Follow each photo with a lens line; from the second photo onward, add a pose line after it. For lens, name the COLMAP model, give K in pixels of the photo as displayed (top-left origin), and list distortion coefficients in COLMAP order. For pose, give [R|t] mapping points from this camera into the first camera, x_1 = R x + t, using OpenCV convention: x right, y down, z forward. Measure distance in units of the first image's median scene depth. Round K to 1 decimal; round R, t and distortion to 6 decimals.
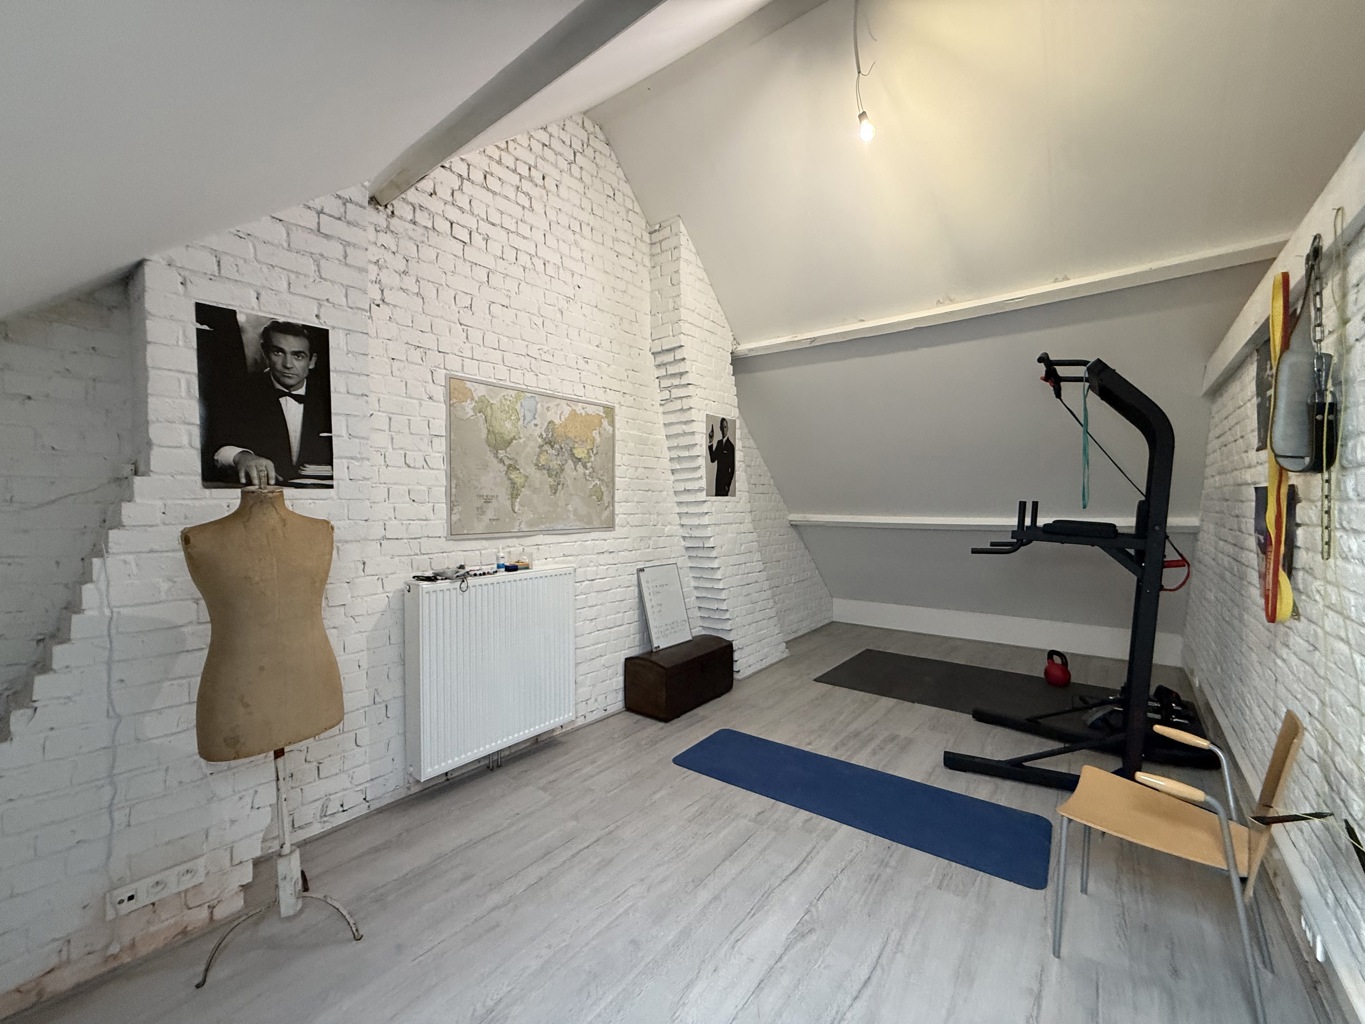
lens RADIAL K [[542.7, 0, 677.2], [0, 542.7, 511.5], [0, 0, 1]] dist [-0.000224, 0.000302]
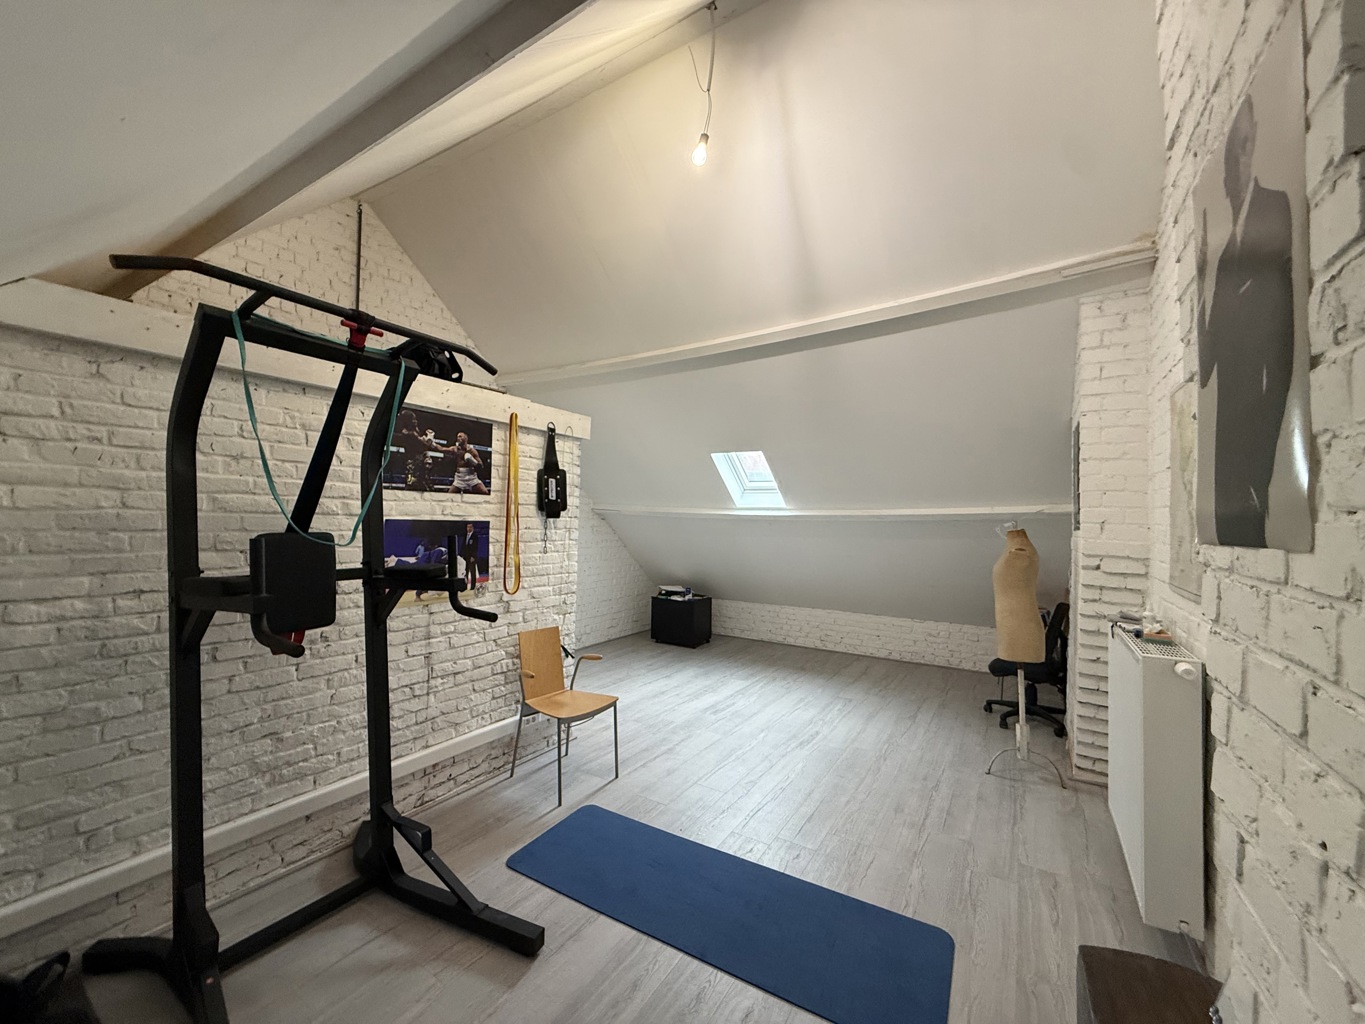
lens RADIAL K [[542.7, 0, 677.2], [0, 542.7, 511.5], [0, 0, 1]] dist [-0.000224, 0.000302]
pose [[-0.994080, -0.014329, -0.107699, 0.495074], [-0.015236, 0.999855, 0.007598, -0.072654], [0.107574, 0.009194, -0.994155, 1.997624]]
